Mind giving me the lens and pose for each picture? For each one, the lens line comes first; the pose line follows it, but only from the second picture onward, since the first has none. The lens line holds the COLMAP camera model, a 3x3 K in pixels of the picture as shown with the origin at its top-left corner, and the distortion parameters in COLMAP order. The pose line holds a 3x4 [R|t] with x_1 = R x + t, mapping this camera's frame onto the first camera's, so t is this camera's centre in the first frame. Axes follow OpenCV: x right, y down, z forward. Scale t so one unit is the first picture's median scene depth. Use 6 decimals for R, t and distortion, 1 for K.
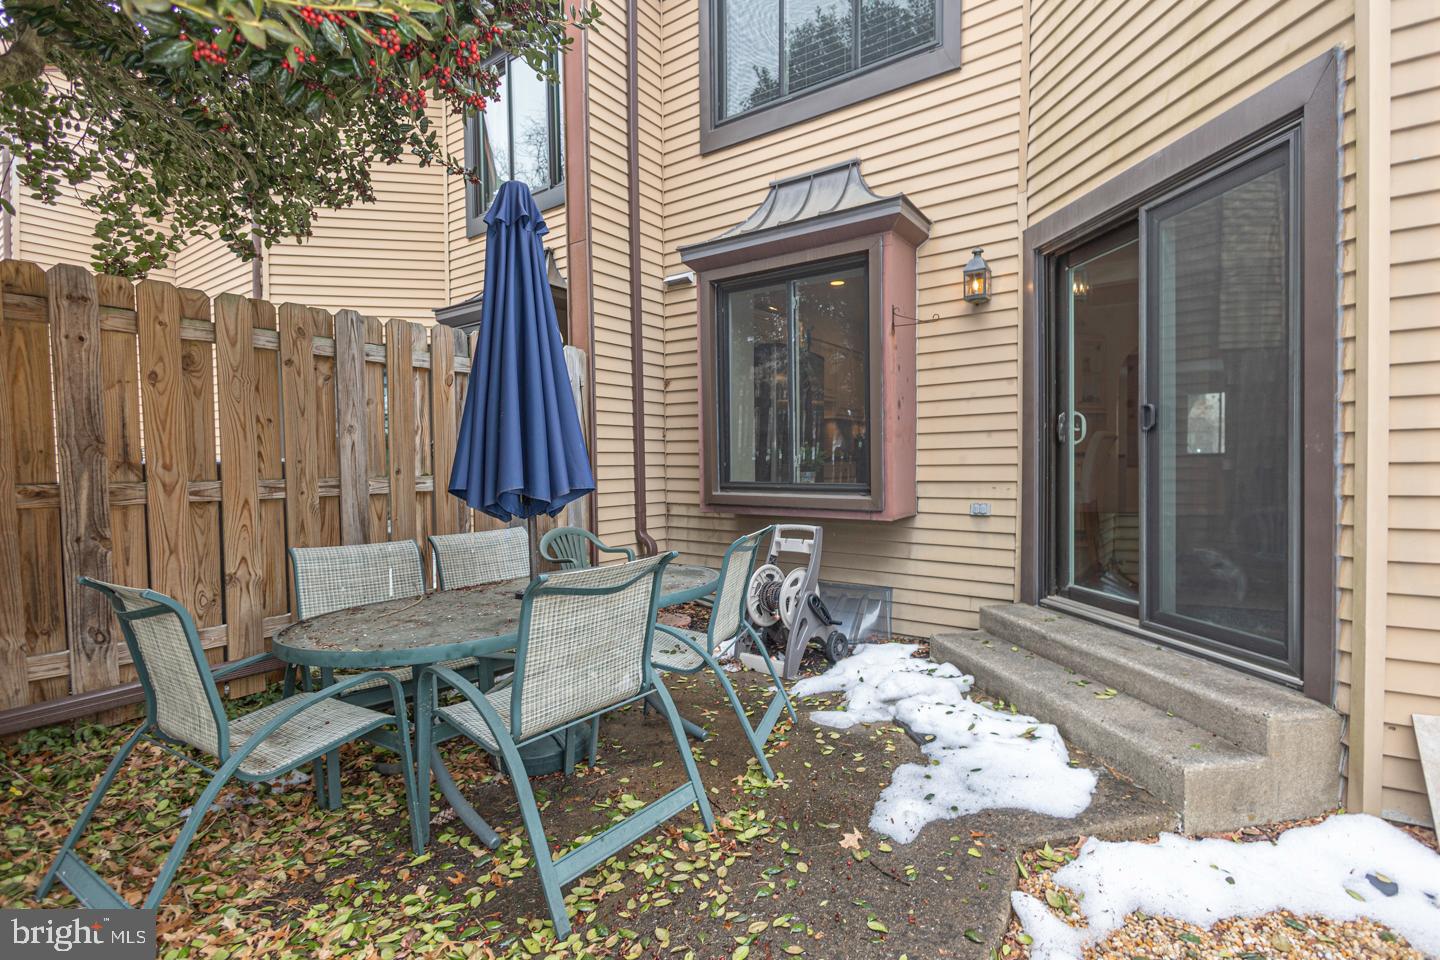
lens RADIAL K [[675.3, 0, 729.1], [0, 675.3, 478.9], [0, 0, 1]] dist [0.011153, -0.003938]
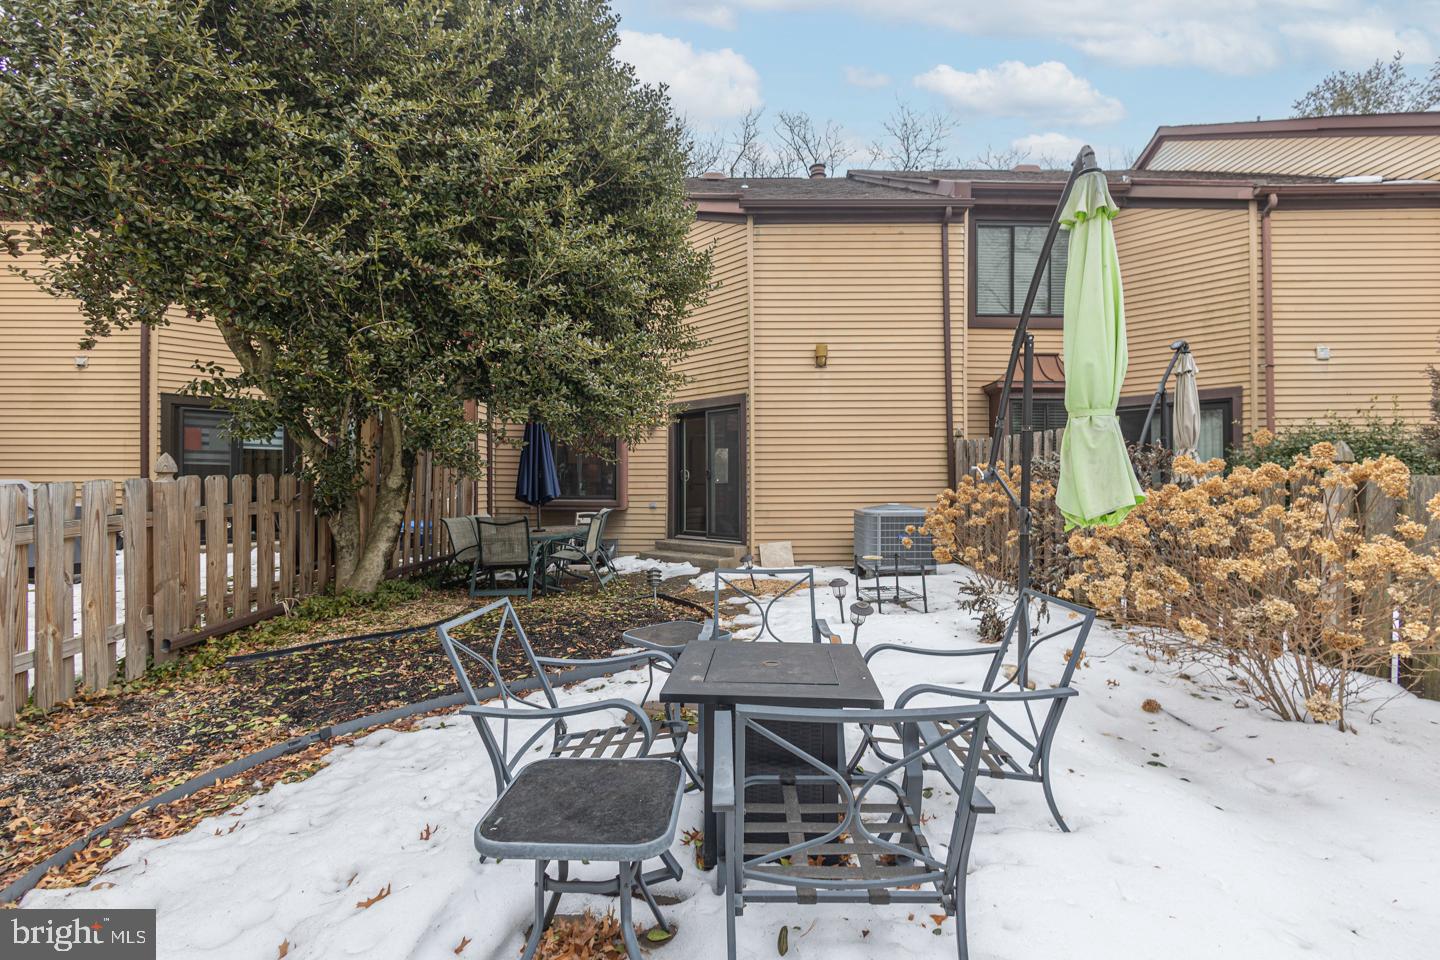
lens RADIAL K [[675.3, 0, 729.1], [0, 675.3, 478.9], [0, 0, 1]] dist [0.011153, -0.003938]
pose [[0.819756, 0.010040, 0.572625, -0.915603], [0.007856, 0.999555, -0.028771, 0.021294], [-0.572660, 0.028084, 0.819312, -1.360083]]
